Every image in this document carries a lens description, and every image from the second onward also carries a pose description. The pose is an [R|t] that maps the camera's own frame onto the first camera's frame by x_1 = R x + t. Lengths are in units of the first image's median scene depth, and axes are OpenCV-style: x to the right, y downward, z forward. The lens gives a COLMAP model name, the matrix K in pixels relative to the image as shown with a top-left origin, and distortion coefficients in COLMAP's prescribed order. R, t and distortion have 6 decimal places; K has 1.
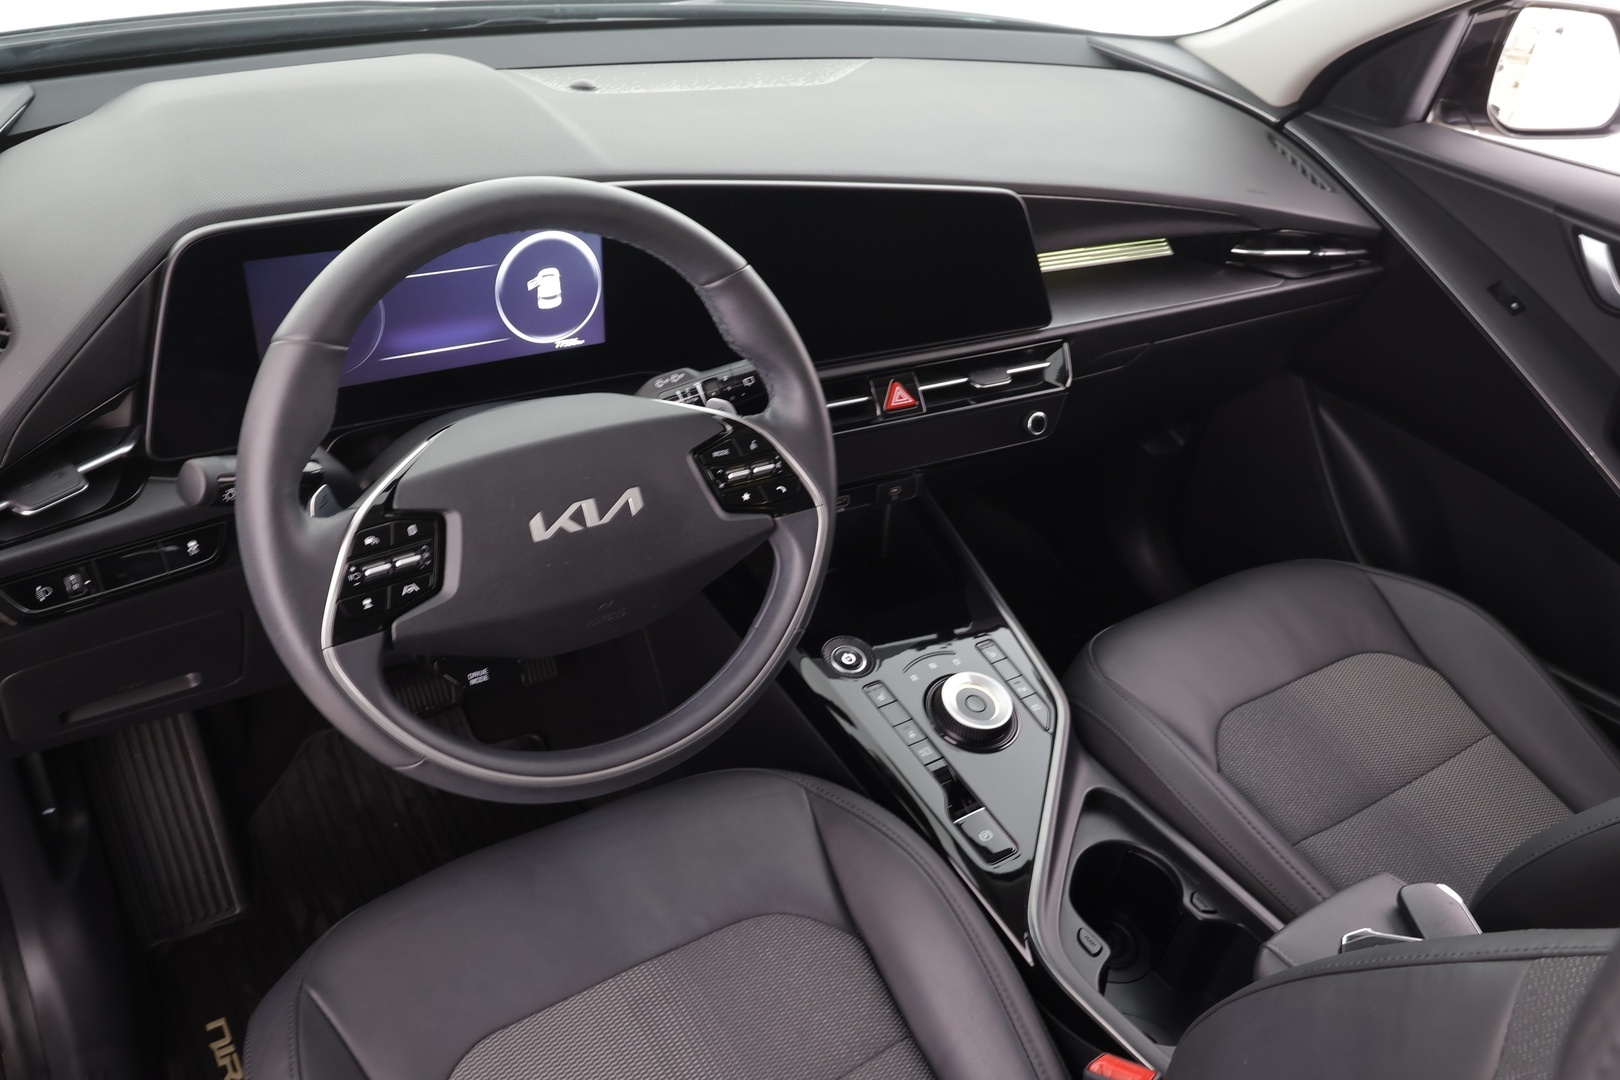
lens RADIAL K [[1265.9, 0, 807.5], [0, 1265.9, 539.8], [0, 0, 1]] dist [-0.003468, 0.000177]
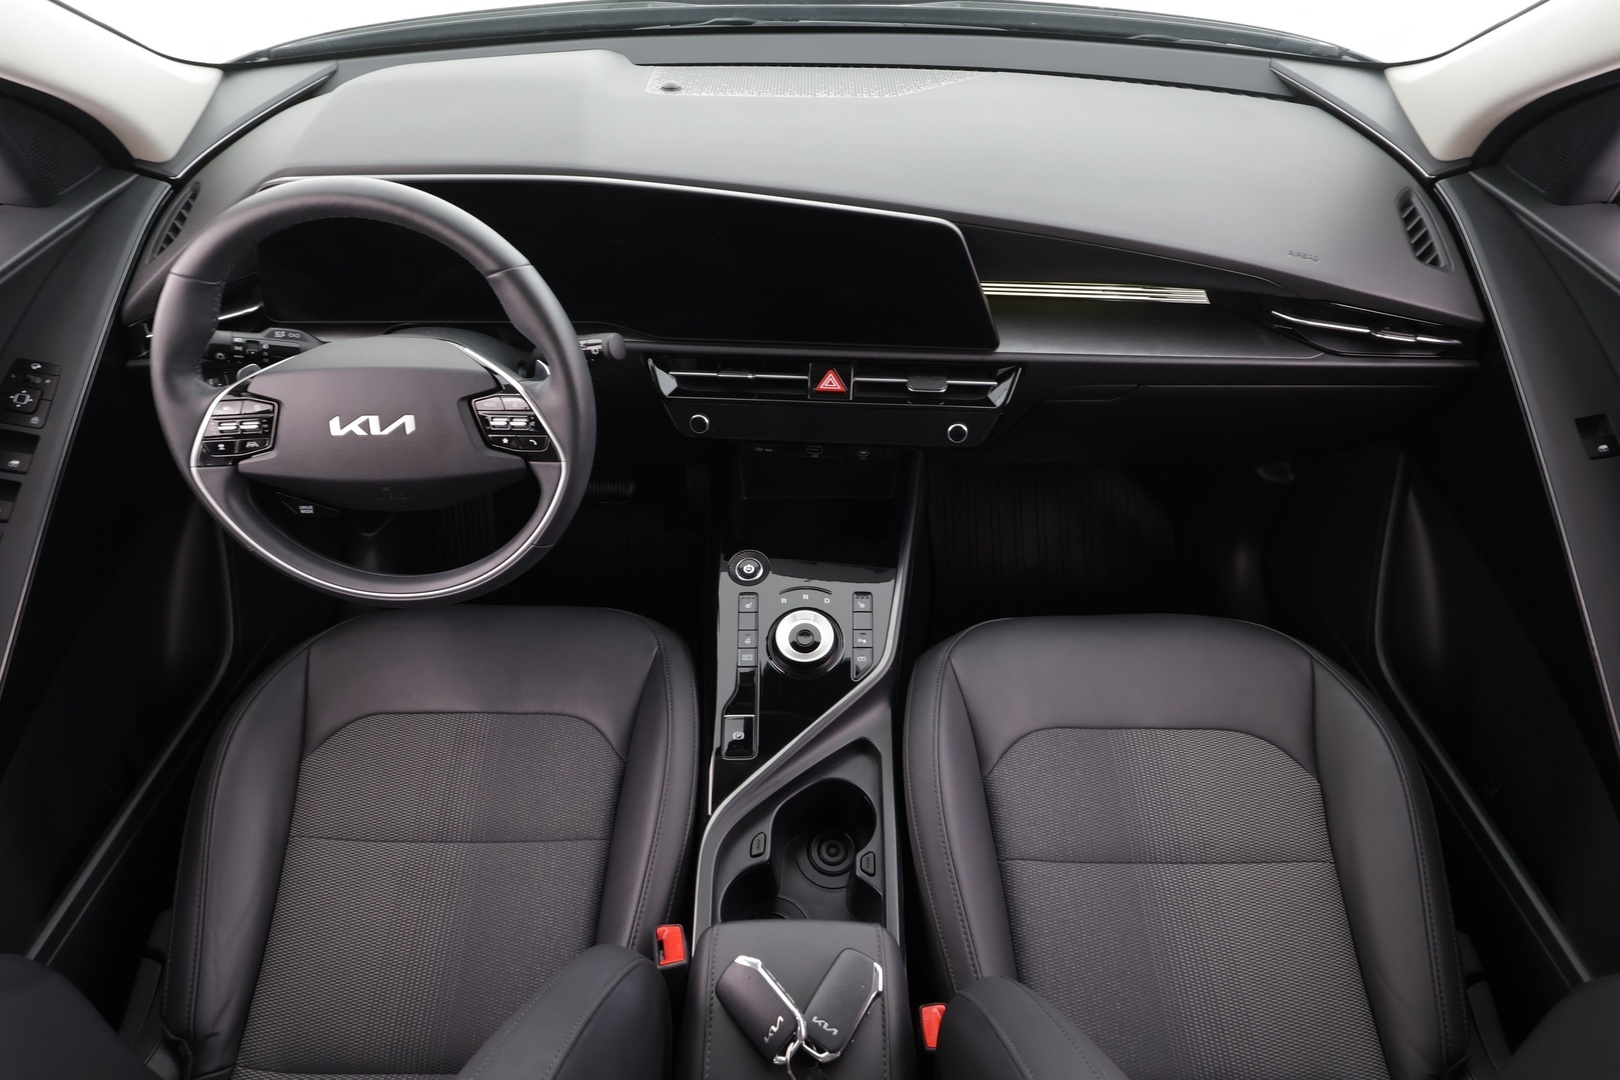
lens RADIAL K [[852.2, 0, 811.1], [0, 852.2, 542.0], [0, 0, 1]] dist [-0.009844, 0.005070]
pose [[0.821766, 0.333647, -0.461931, 0.602800], [-0.236358, 0.937211, 0.256459, -0.217257], [0.518493, -0.101568, 0.849028, 0.353132]]
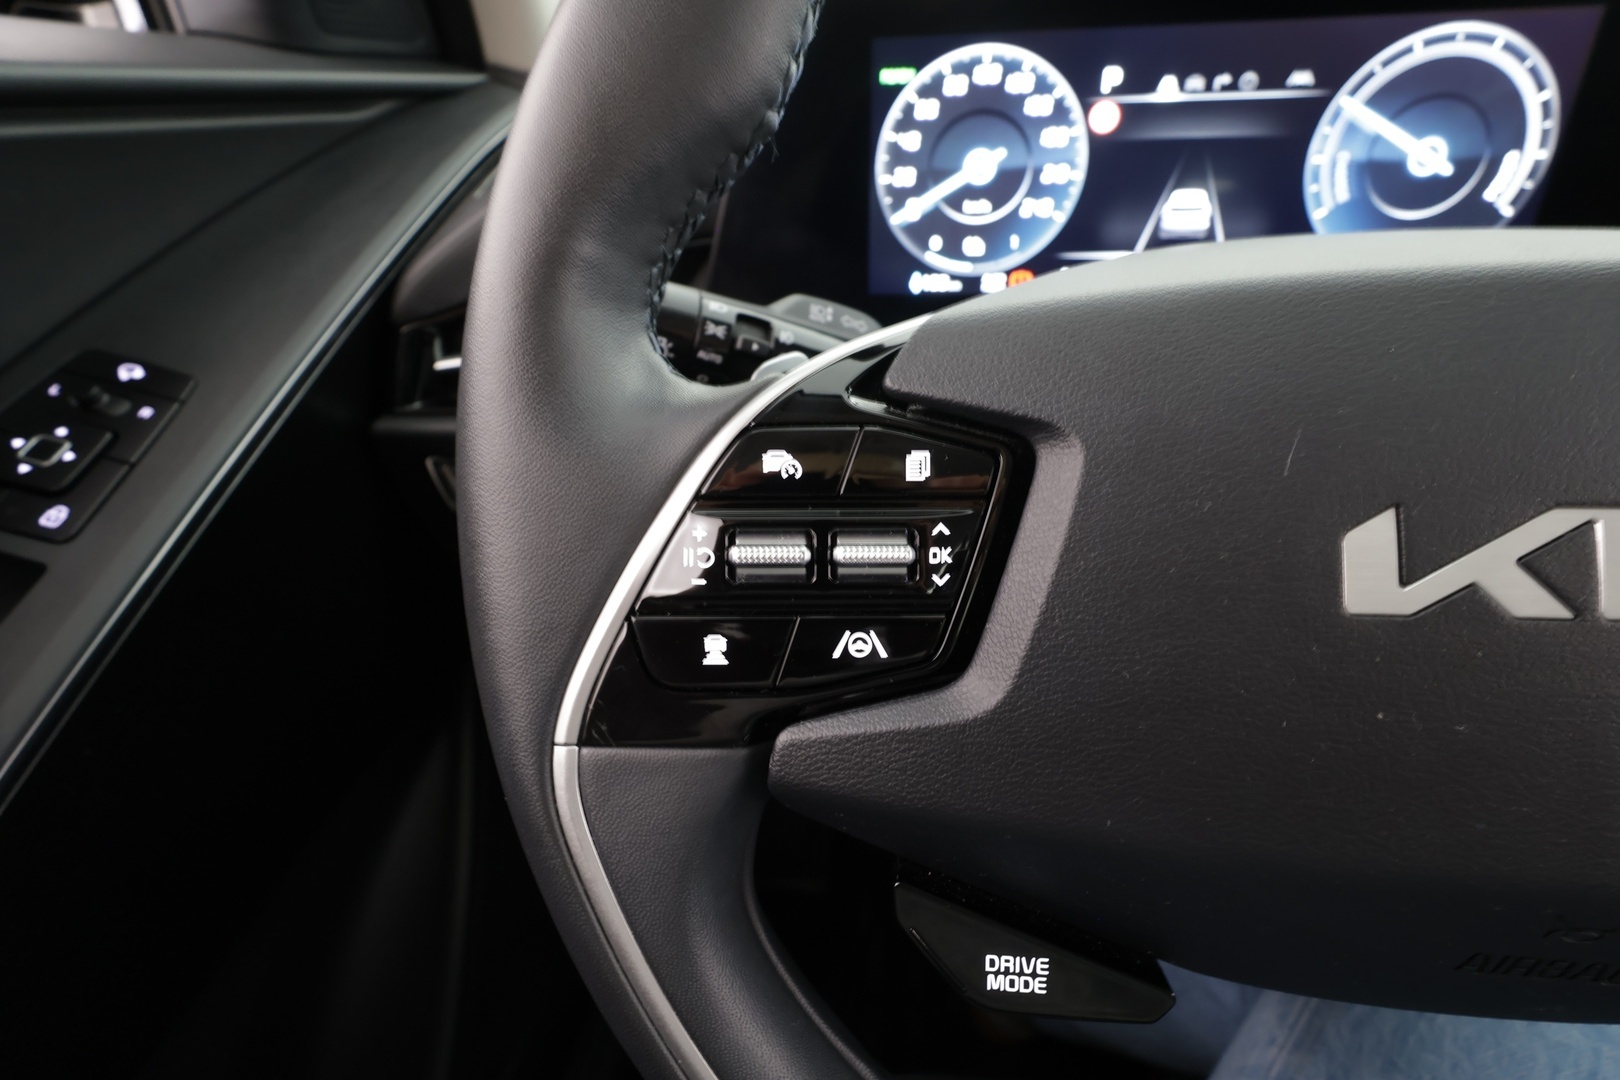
lens RADIAL K [[767.6, 0, 801.5], [0, 767.6, 535.1], [0, 0, 1]] dist [-0.027321, 0.001001]
pose [[0.721999, 0.207600, -0.660015, -0.159724], [-0.260029, 0.965410, 0.019209, 0.010010], [0.641173, 0.157754, 0.751007, 0.655529]]
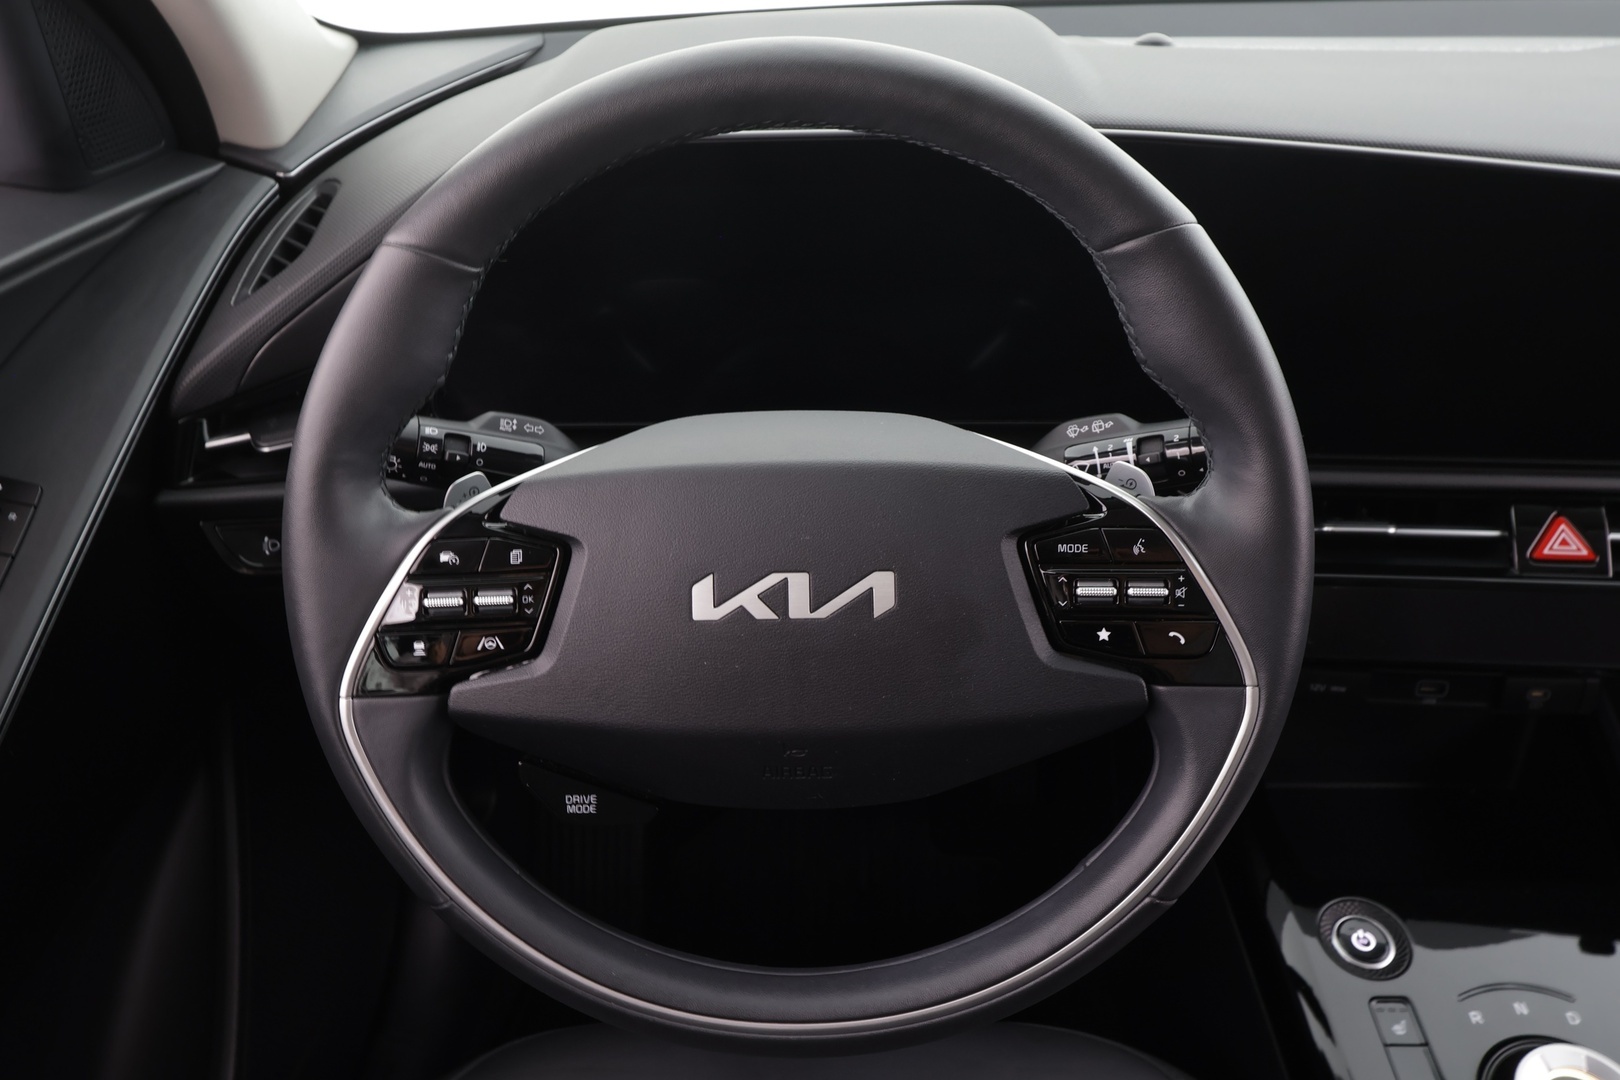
lens RADIAL K [[1146.3, 0, 808.7], [0, 1146.3, 549.5], [0, 0, 1]] dist [0.000213, -0.001172]
pose [[0.808903, 0.198423, -0.553448, 0.105454], [-0.233573, 0.972312, 0.007212, -0.039372], [0.539555, 0.123437, 0.832853, 0.457916]]
